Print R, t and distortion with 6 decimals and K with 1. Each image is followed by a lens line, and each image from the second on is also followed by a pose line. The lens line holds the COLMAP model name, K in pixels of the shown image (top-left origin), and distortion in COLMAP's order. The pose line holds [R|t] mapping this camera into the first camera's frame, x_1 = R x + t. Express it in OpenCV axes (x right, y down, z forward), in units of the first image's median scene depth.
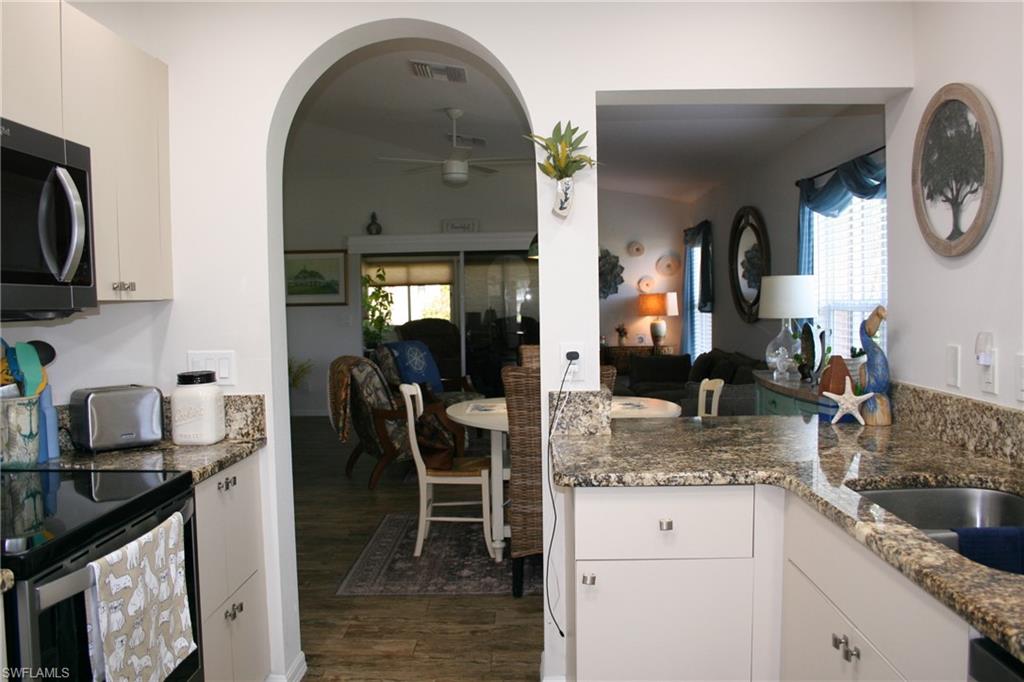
lens RADIAL K [[864.7, 0, 511.7], [0, 864.7, 342.2], [0, 0, 1]] dist [-0.146169, 0.120278]
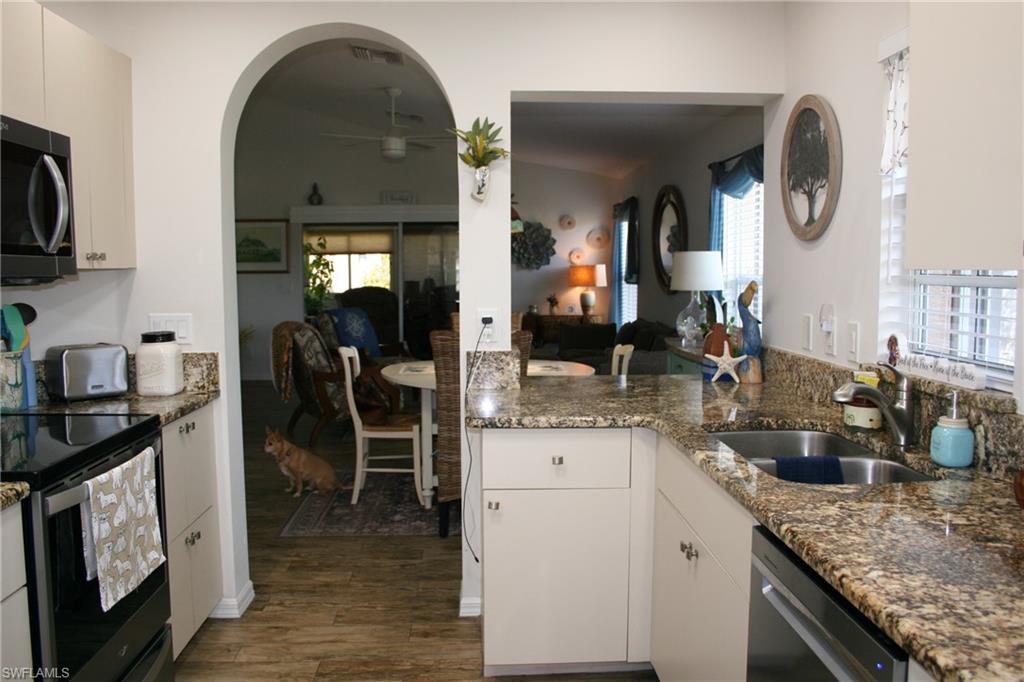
lens RADIAL K [[864.7, 0, 510.4], [0, 864.7, 340.1], [0, 0, 1]] dist [-0.146169, 0.120278]
pose [[0.997785, 0.008303, 0.065998, 0.021576], [-0.010477, 0.999411, 0.032670, 0.003282], [-0.065688, -0.033289, 0.997285, -0.139484]]
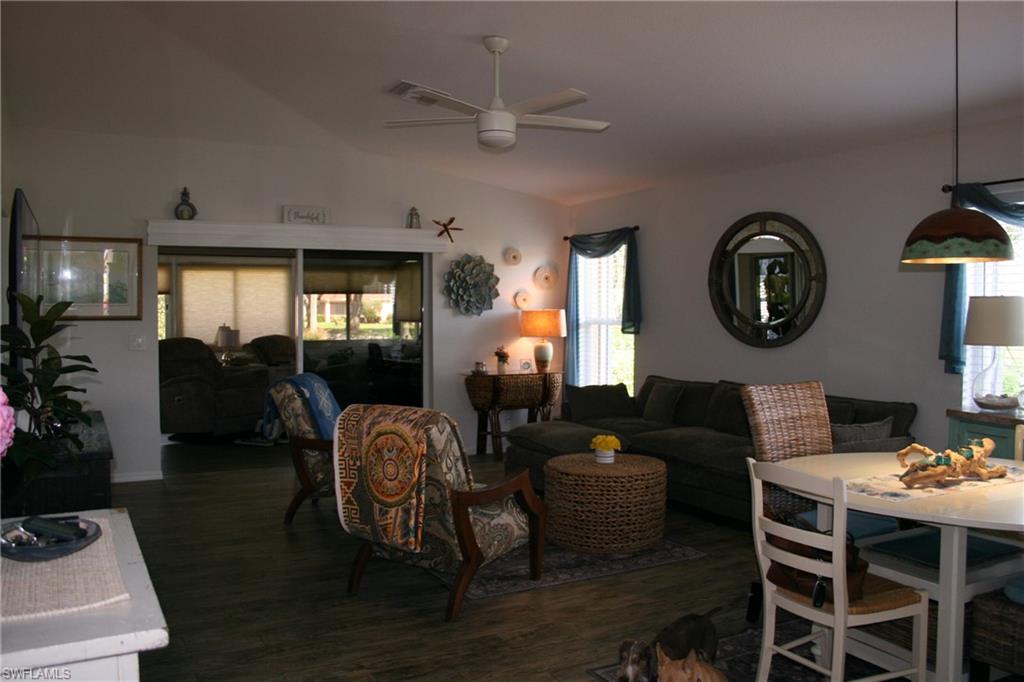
lens RADIAL K [[864.7, 0, 516.1], [0, 864.7, 336.2], [0, 0, 1]] dist [-0.146169, 0.120278]
pose [[0.870622, 0.003186, 0.491942, -0.818950], [0.009316, 0.999693, -0.022962, -0.037193], [-0.491864, 0.024574, 0.870325, 0.843620]]
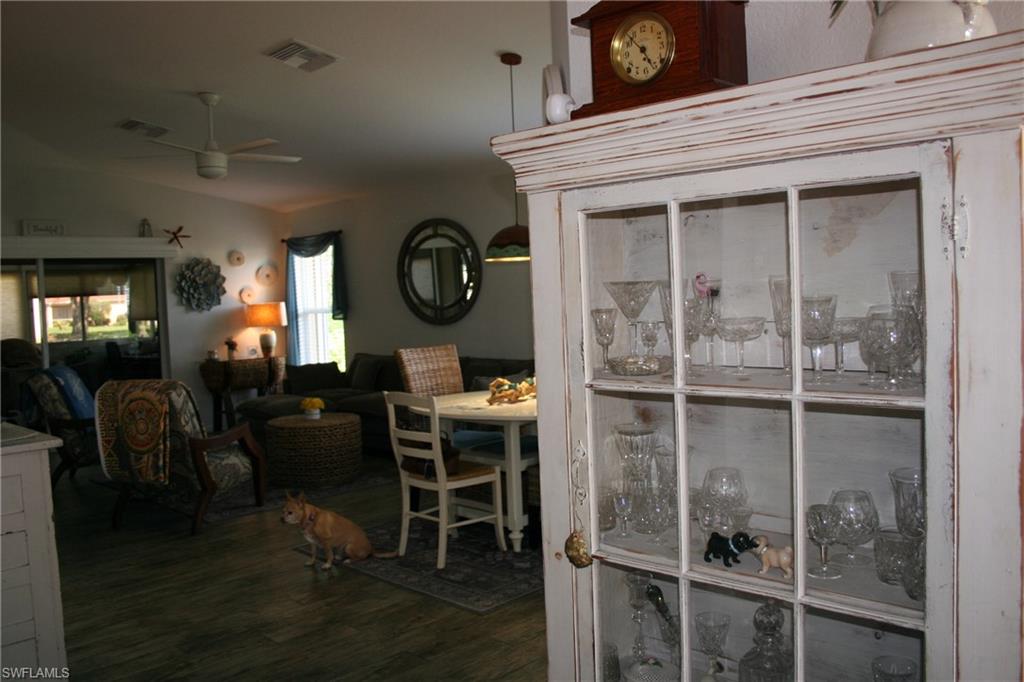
lens RADIAL K [[864.7, 0, 514.2], [0, 864.7, 336.0], [0, 0, 1]] dist [-0.146169, 0.120278]
pose [[0.691009, -0.044796, 0.721457, -1.028947], [0.064953, 0.997888, -0.000253, -0.004318], [-0.719922, 0.047036, 0.692460, 0.377335]]
